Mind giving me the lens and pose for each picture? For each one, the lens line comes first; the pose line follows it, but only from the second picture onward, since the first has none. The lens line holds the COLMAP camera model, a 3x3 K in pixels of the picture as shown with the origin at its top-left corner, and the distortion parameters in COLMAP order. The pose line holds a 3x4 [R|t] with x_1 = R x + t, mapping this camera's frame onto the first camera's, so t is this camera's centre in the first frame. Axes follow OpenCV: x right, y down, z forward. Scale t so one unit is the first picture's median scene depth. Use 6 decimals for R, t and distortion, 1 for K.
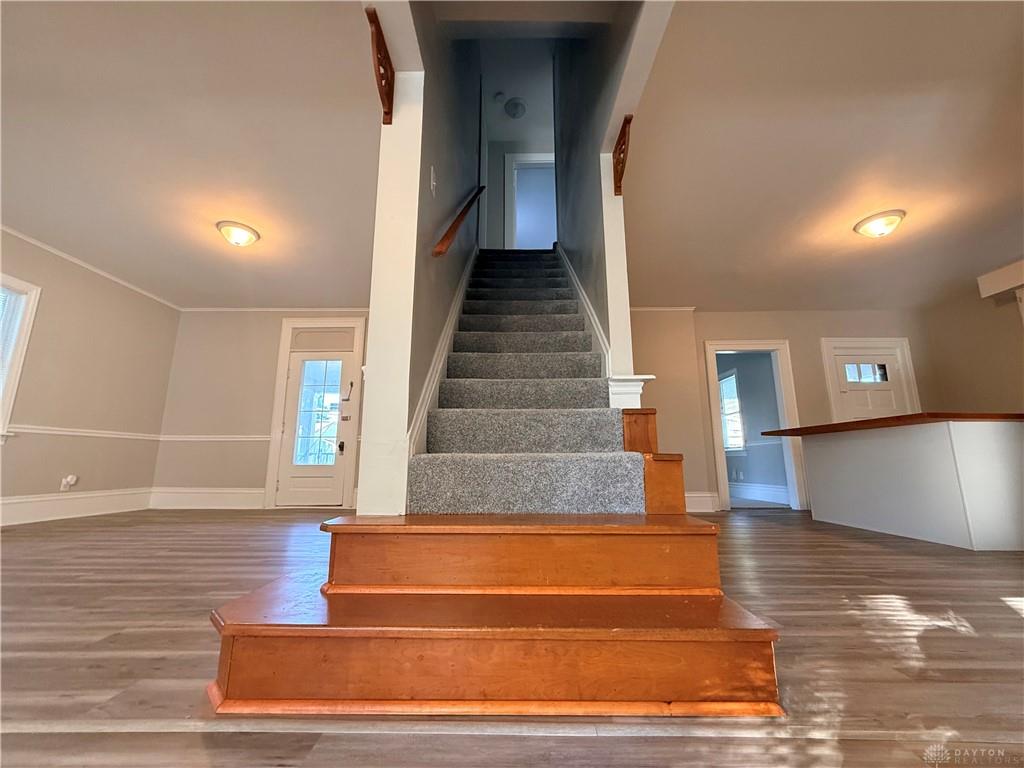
lens RADIAL K [[406.7, 0, 508.9], [0, 406.7, 385.3], [0, 0, 1]] dist [0.001549, 0.000204]
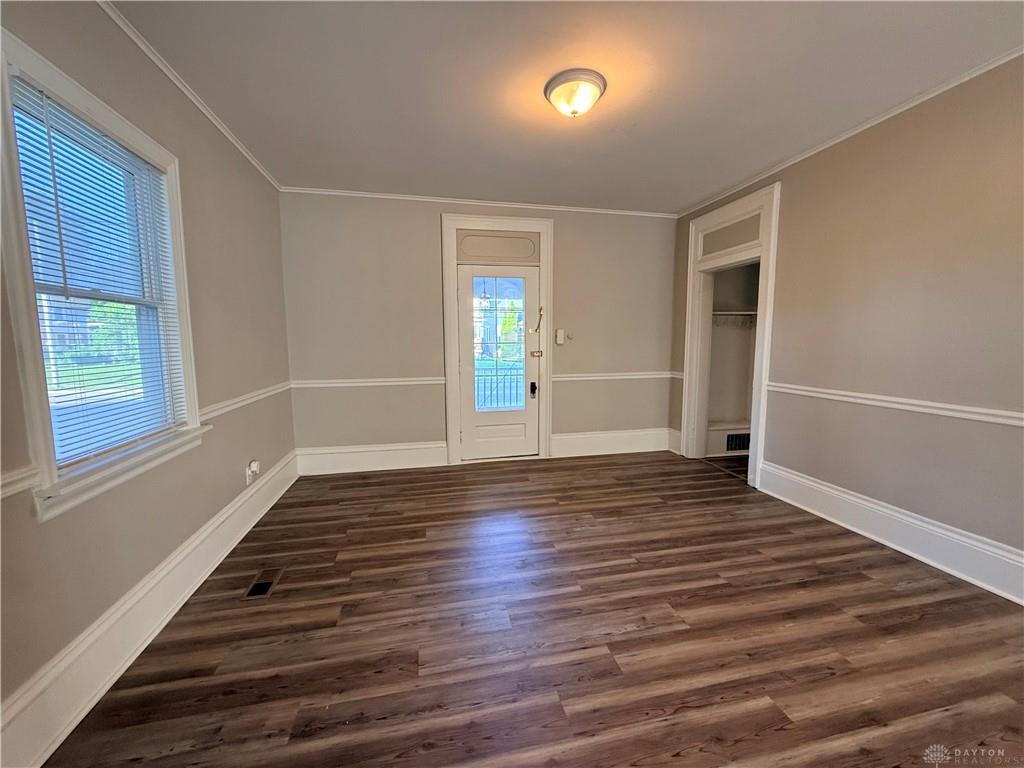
lens RADIAL K [[406.7, 0, 507.6], [0, 406.7, 383.3], [0, 0, 1]] dist [0.001549, 0.000204]
pose [[0.975211, -0.030189, 0.219207, -0.670438], [-0.035678, 0.956234, 0.290418, -0.101519], [-0.218381, -0.291040, 0.931453, 0.253941]]
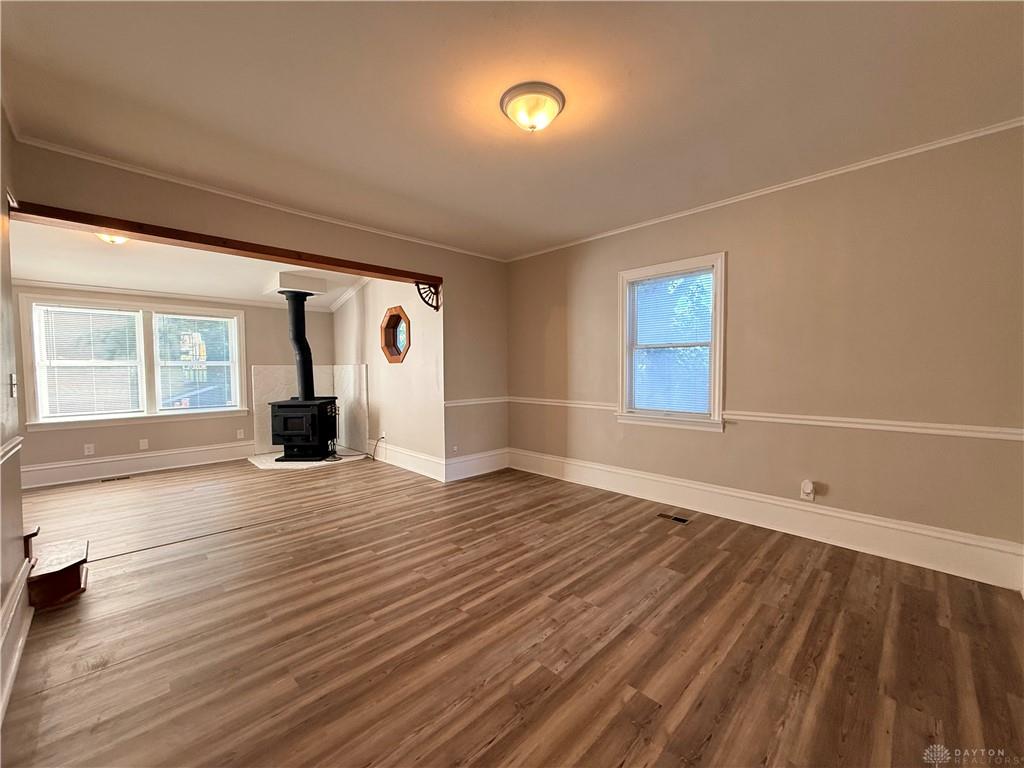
lens RADIAL K [[406.7, 0, 506.3], [0, 406.7, 381.6], [0, 0, 1]] dist [0.001549, 0.000204]
pose [[-0.706844, 0.024010, -0.706961, -0.166652], [0.135593, 0.985490, -0.102101, 0.042482], [0.694252, -0.168028, -0.699843, 0.970912]]
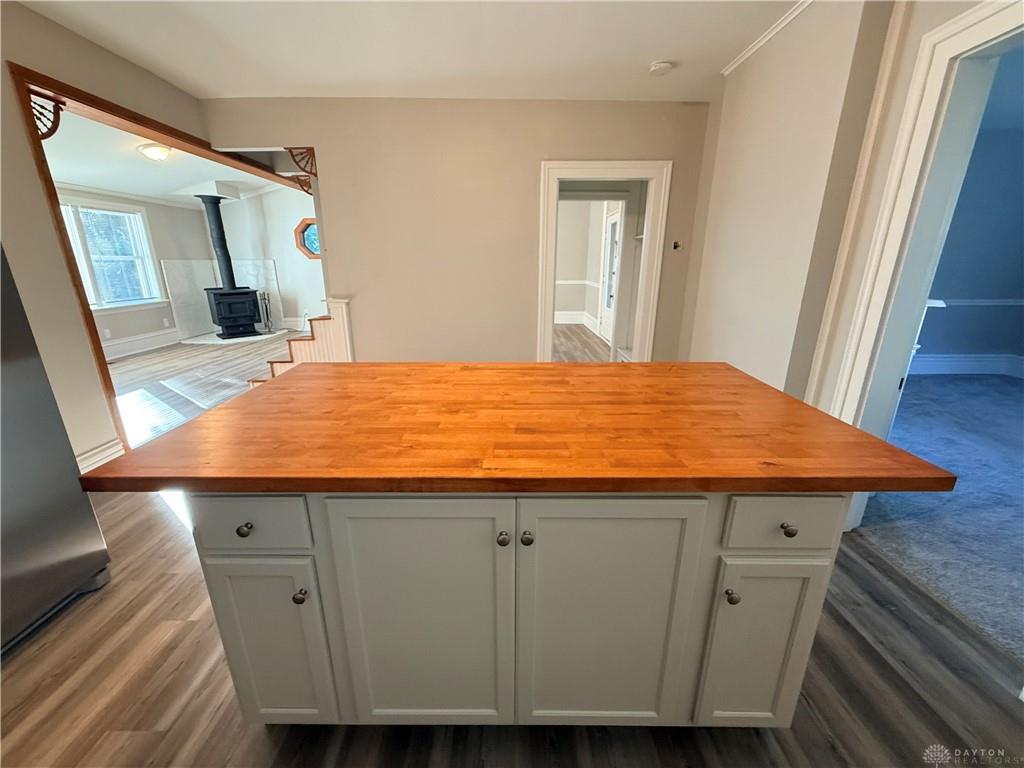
lens RADIAL K [[406.7, 0, 506.4], [0, 406.7, 379.3], [0, 0, 1]] dist [0.001549, 0.000204]
pose [[0.005811, 0.276560, -0.960979, 0.885682], [0.189872, 0.943208, 0.272593, -0.008584], [0.981792, -0.184047, -0.047030, 0.722731]]
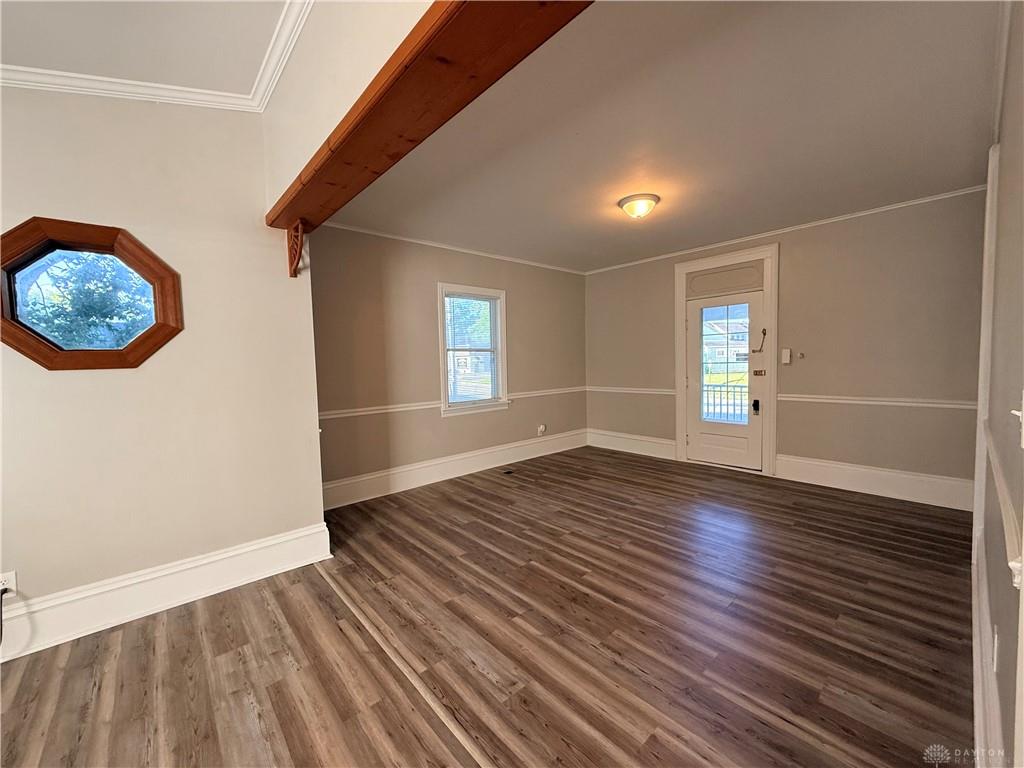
lens RADIAL K [[406.7, 0, 510.1], [0, 406.7, 383.8], [0, 0, 1]] dist [0.001549, 0.000204]
pose [[0.667887, 0.024626, -0.743855, -0.121985], [0.164526, 0.969841, 0.179831, -0.142591], [0.725850, -0.242490, 0.643693, 0.074711]]
